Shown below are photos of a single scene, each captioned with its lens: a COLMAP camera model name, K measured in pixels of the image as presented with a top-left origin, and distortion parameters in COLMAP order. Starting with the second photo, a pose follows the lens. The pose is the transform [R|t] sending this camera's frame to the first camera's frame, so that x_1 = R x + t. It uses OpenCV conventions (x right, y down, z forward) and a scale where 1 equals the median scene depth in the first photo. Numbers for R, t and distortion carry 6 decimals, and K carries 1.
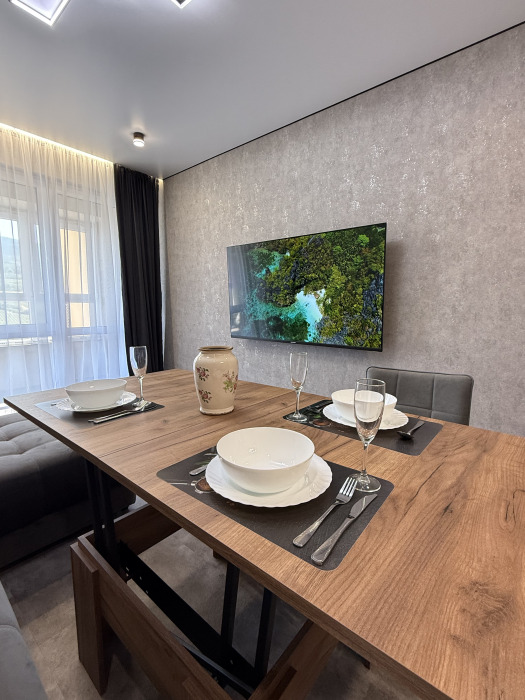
lens RADIAL K [[324.8, 0, 264.3], [0, 324.8, 351.9], [0, 0, 1]] dist [-0.003550, 0.000720]
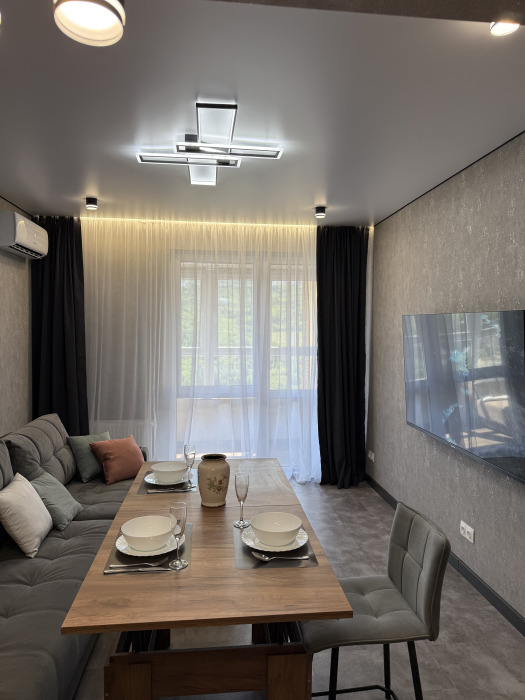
lens RADIAL K [[495.2, 0, 258.3], [0, 495.2, 350.0], [0, 0, 1]] dist [0.053037, -0.064261]
pose [[0.706675, 0.031544, -0.706834, 0.566867], [-0.095893, 0.994058, -0.051510, -0.144893], [0.701010, 0.104181, 0.705501, -0.157836]]
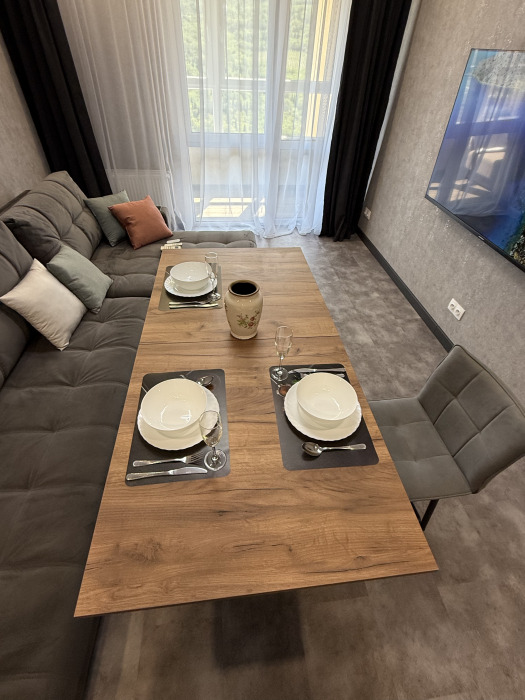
lens RADIAL K [[324.8, 0, 260.7], [0, 324.8, 352.6], [0, 0, 1]] dist [-0.003550, 0.000720]
pose [[0.715037, 0.498132, -0.490496, 0.215292], [-0.127083, 0.782553, 0.609476, -0.203945], [0.687439, -0.373465, 0.622858, 0.097962]]
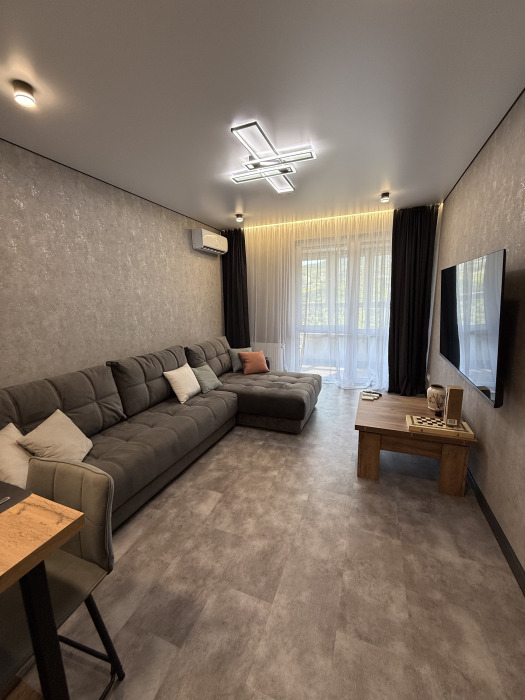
lens RADIAL K [[279.4, 0, 256.7], [0, 279.4, 349.9], [0, 0, 1]] dist [-0.000251, 0.001293]
pose [[0.290088, 0.166190, -0.942460, 0.661095], [-0.102316, 0.984548, 0.142119, -0.145685], [0.951515, 0.055201, 0.302609, 0.178622]]
